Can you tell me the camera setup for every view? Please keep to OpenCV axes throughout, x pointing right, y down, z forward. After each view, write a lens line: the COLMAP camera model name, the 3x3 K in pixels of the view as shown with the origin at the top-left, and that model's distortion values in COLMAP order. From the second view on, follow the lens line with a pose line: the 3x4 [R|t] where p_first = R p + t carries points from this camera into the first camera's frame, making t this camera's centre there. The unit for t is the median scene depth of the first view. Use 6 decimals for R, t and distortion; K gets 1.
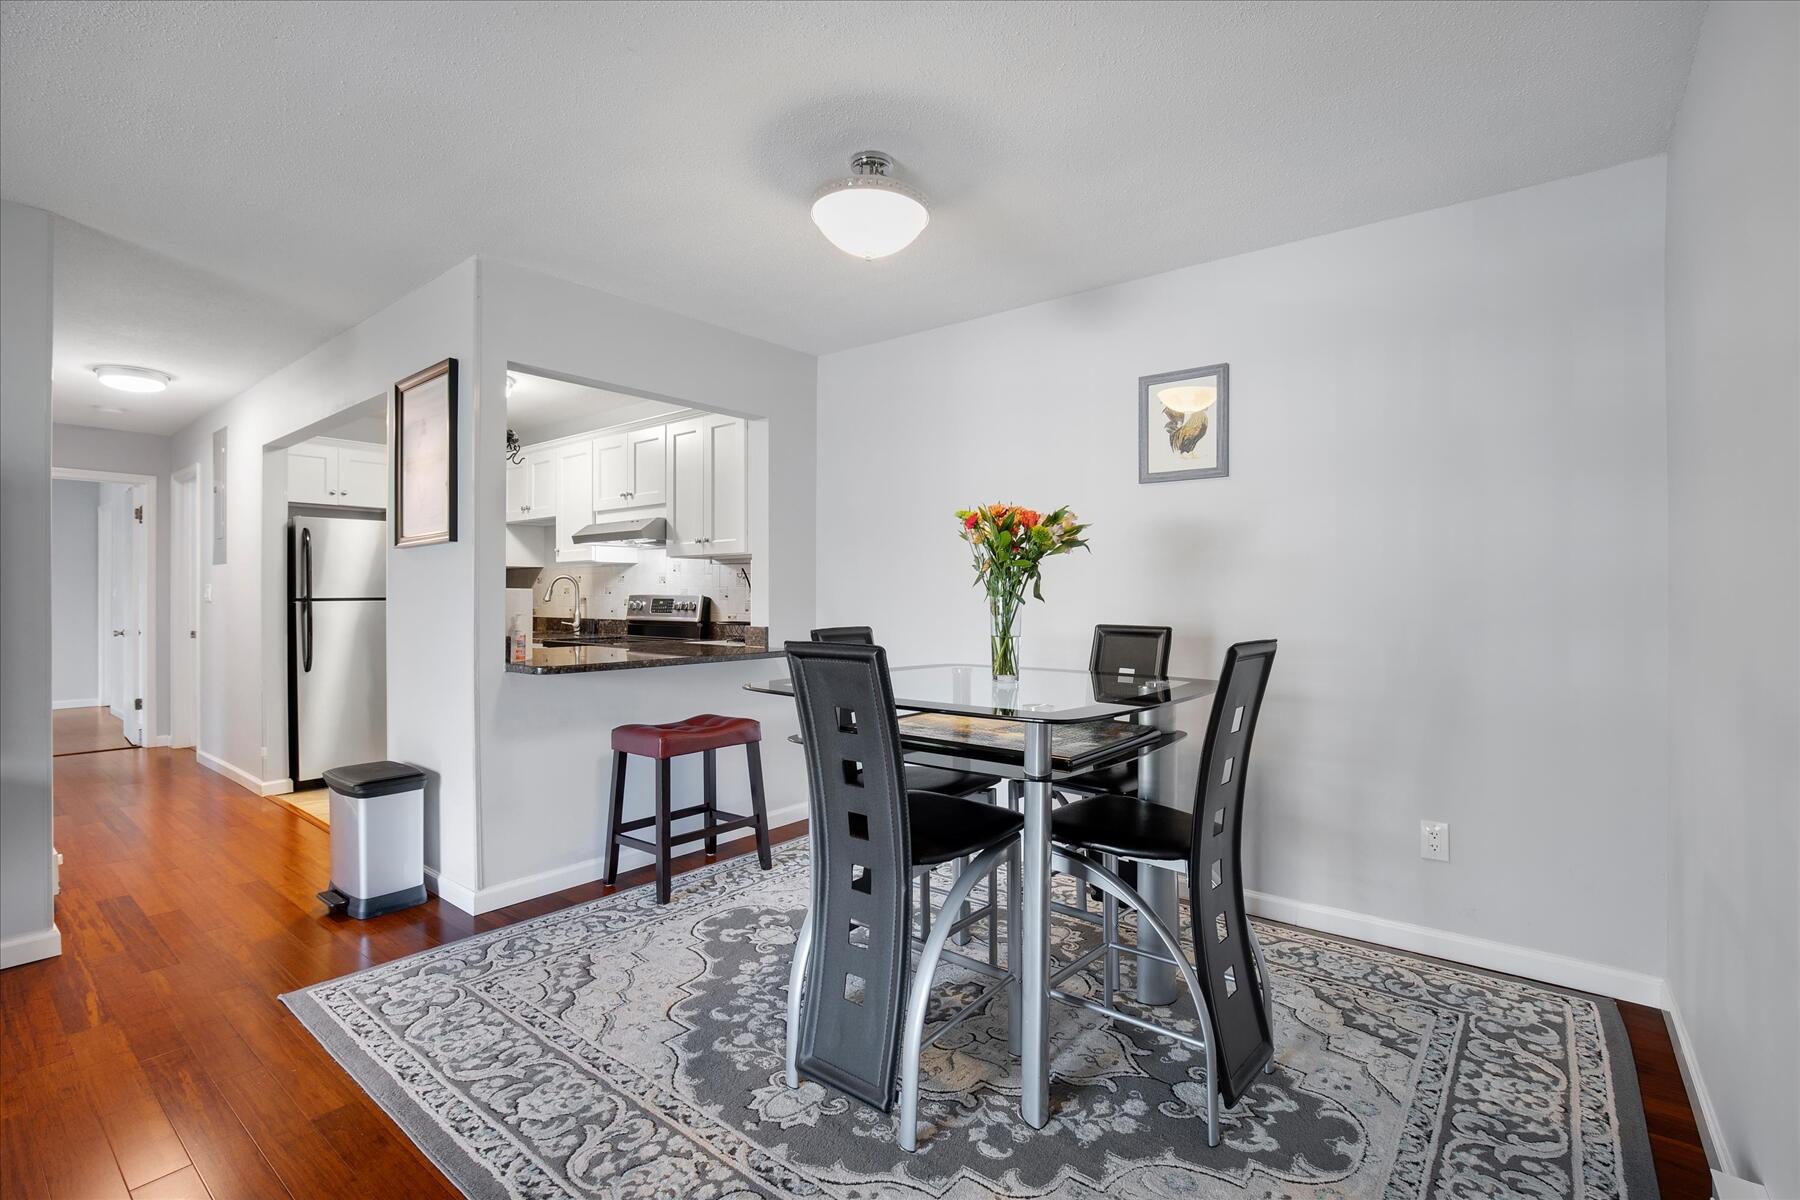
lens RADIAL K [[831.6, 0, 902.8], [0, 831.6, 595.1], [0, 0, 1]] dist [-0.015219, 0.001366]
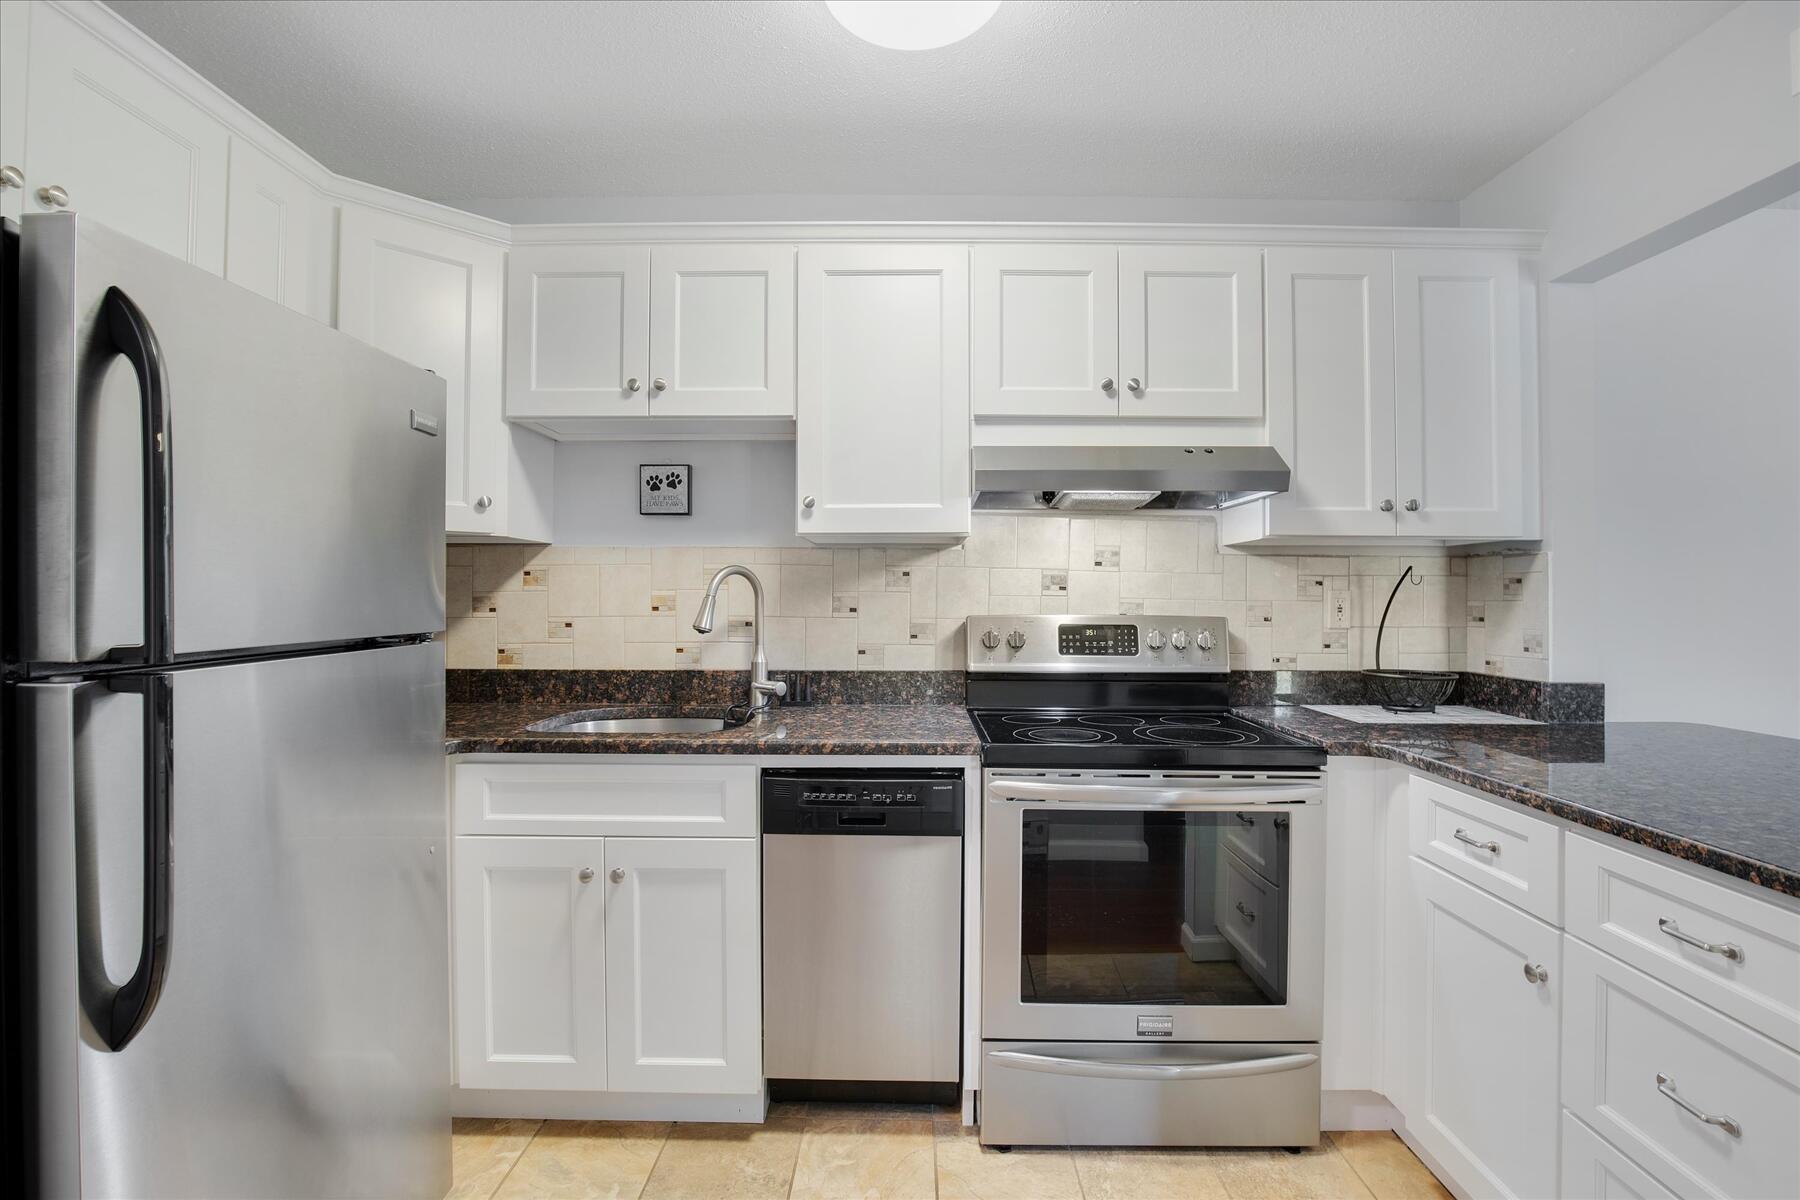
lens RADIAL K [[834.0, 0, 899.2], [0, 834.0, 582.0], [0, 0, 1]] dist [-0.038027, 0.007591]
pose [[0.786830, 0.012981, 0.617033, -1.117626], [-0.005110, 0.999882, -0.014519, -0.020565], [-0.617149, 0.008271, 0.786803, 1.188065]]
